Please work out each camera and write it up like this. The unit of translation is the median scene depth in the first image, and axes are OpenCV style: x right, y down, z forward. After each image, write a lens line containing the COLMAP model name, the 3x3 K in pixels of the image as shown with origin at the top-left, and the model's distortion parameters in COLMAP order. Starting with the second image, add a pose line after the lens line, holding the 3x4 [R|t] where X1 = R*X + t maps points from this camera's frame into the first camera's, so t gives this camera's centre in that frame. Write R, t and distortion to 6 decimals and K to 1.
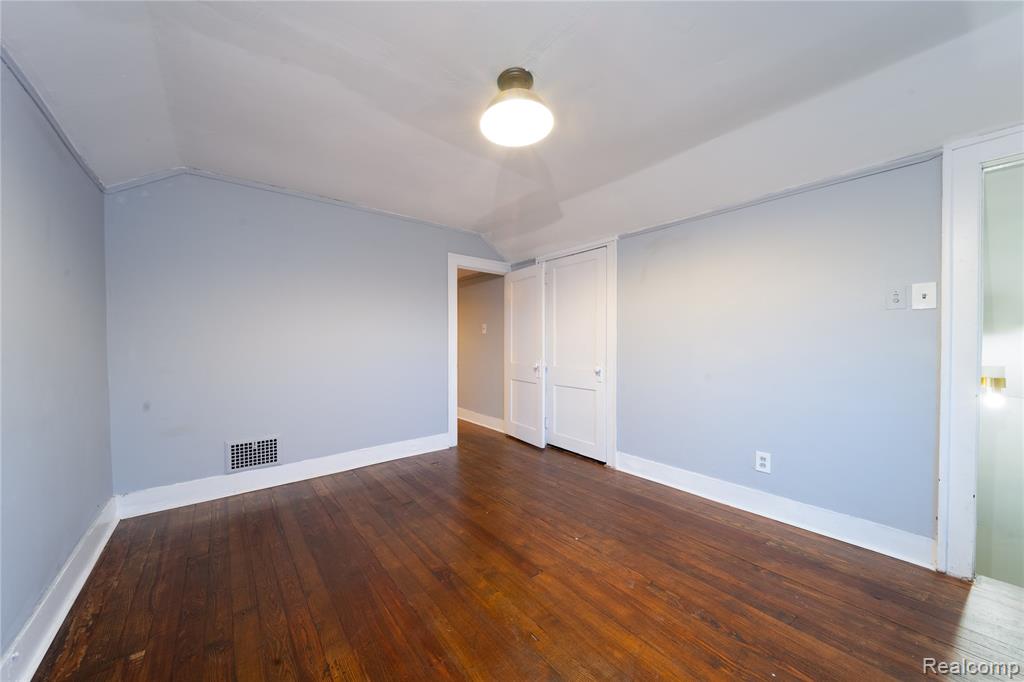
lens RADIAL K [[394.2, 0, 518.5], [0, 394.2, 341.8], [0, 0, 1]] dist [-0.000859, -0.000670]
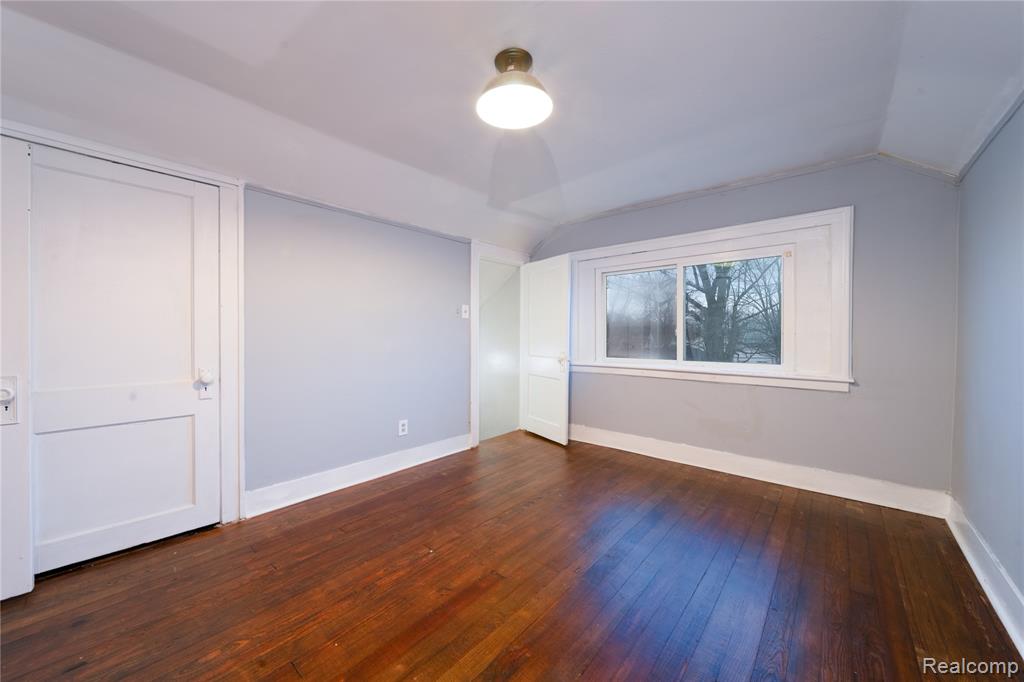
lens RADIAL K [[394.2, 0, 509.8], [0, 394.2, 337.6], [0, 0, 1]] dist [-0.000859, -0.000670]
pose [[-0.230106, -0.007230, 0.973139, -0.688758], [0.000065, 0.999972, 0.007445, -0.001212], [-0.973166, 0.001776, -0.230099, 0.913348]]
